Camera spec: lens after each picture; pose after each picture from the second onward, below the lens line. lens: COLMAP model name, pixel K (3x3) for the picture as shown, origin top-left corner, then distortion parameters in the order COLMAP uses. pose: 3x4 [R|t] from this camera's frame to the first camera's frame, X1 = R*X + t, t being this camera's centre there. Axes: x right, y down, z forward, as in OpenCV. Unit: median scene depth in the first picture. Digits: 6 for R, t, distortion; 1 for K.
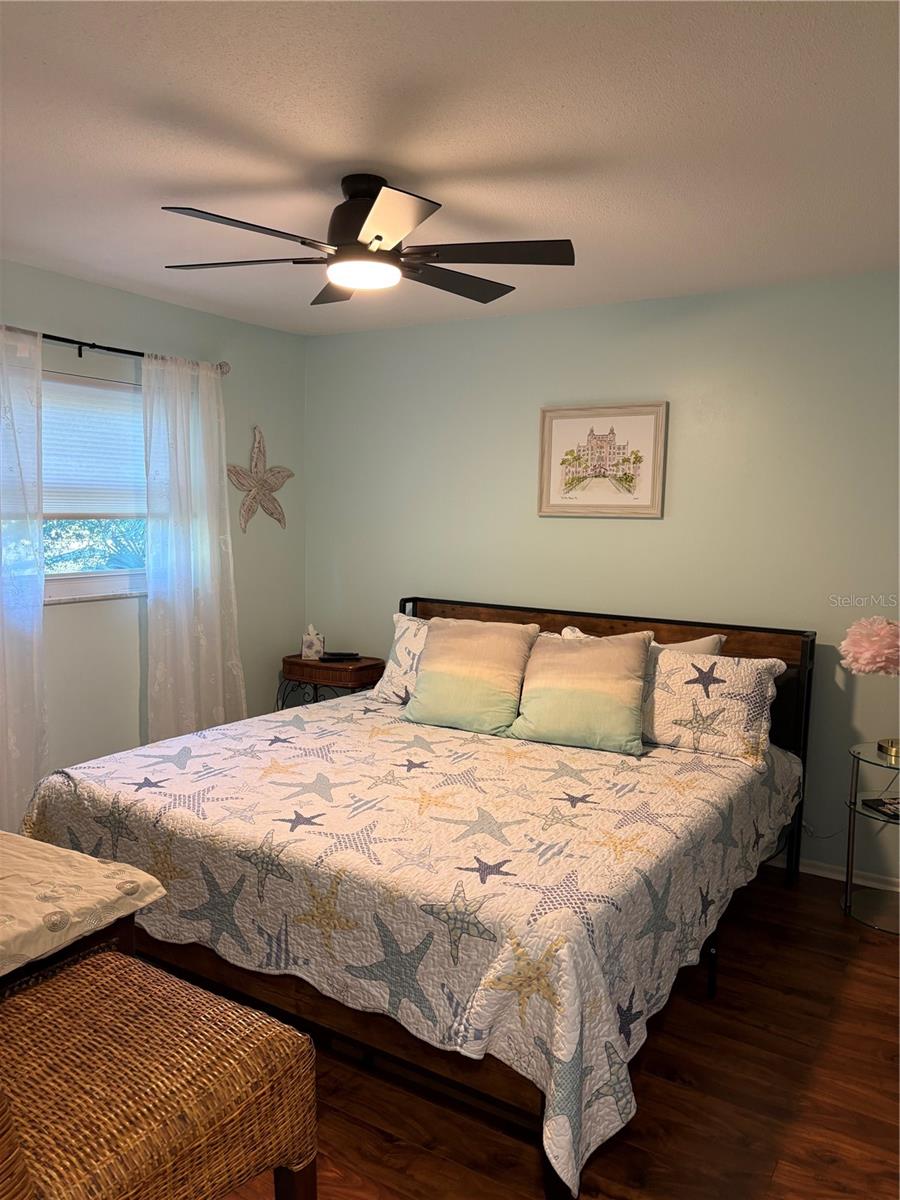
lens RADIAL K [[903.2, 0, 456.4], [0, 903.2, 606.1], [0, 0, 1]] dist [0.105211, -0.089108]
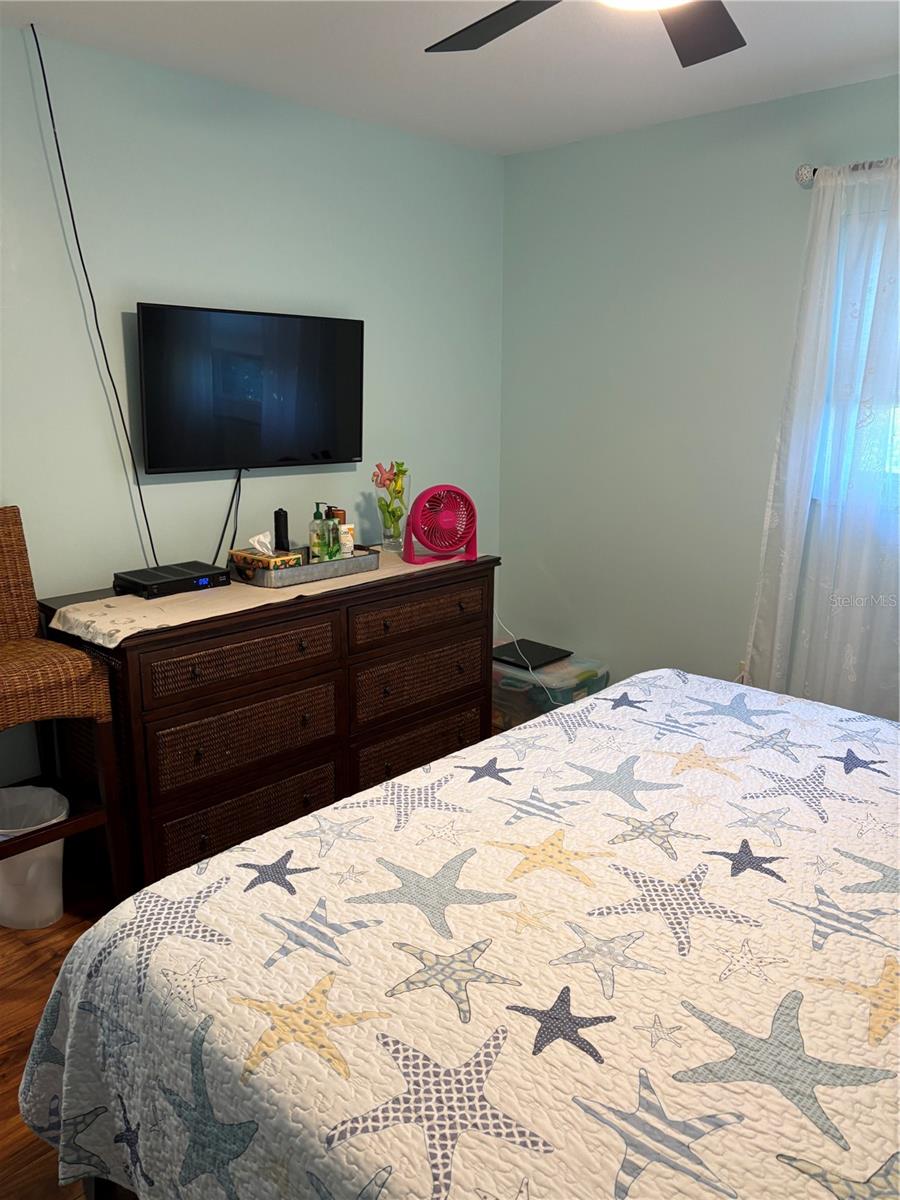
lens RADIAL K [[927.0, 0, 449.4], [0, 927.0, 600.9], [0, 0, 1]] dist [0.038688, -0.002175]
pose [[-0.218612, 0.215047, -0.951821, 0.534103], [-0.108446, 0.964018, 0.242710, -0.101406], [0.969767, 0.156280, -0.187425, 0.969213]]
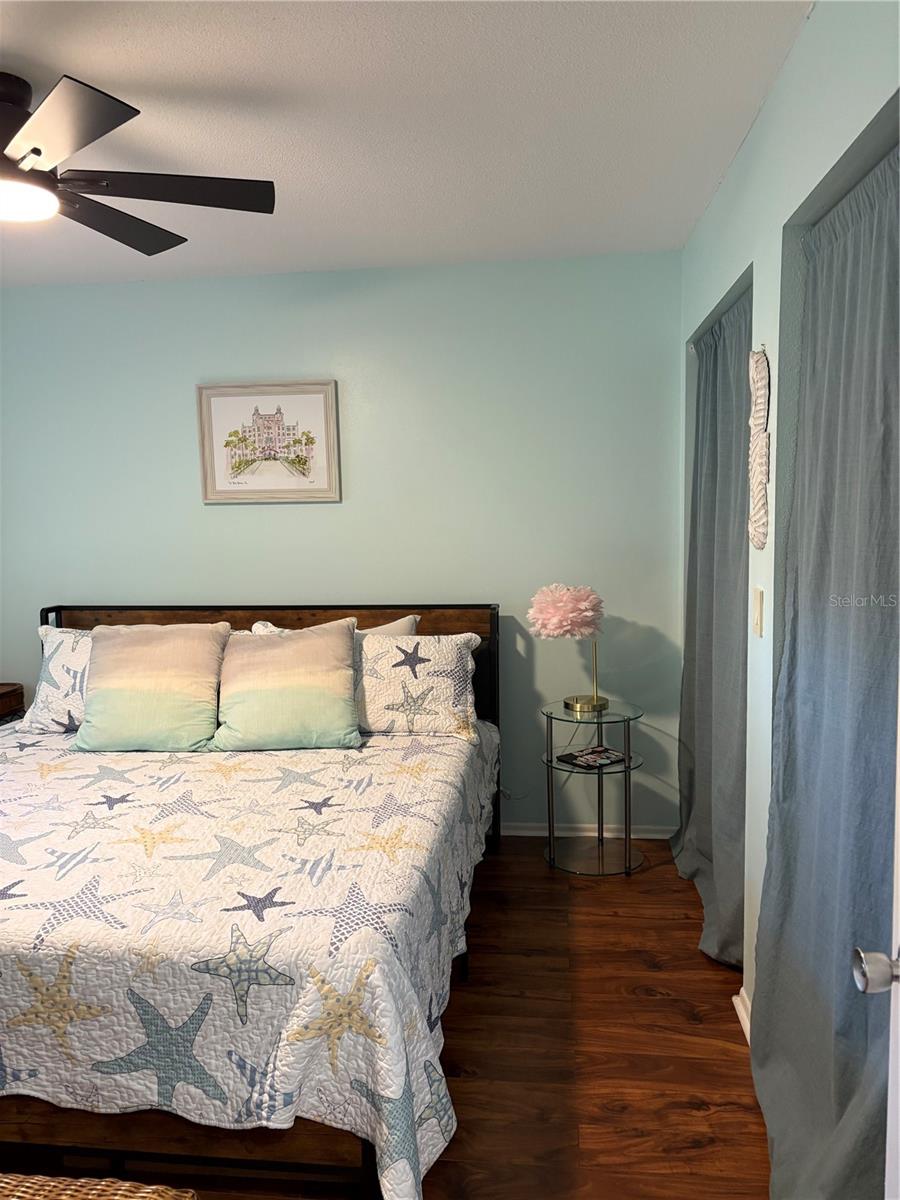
lens RADIAL K [[906.7, 0, 451.1], [0, 906.7, 600.4], [0, 0, 1]] dist [0.058785, -0.051762]
pose [[0.909103, -0.084022, 0.408011, -0.098849], [0.085790, 0.996215, 0.014001, 0.007131], [-0.407643, 0.022275, 0.912870, 0.106718]]
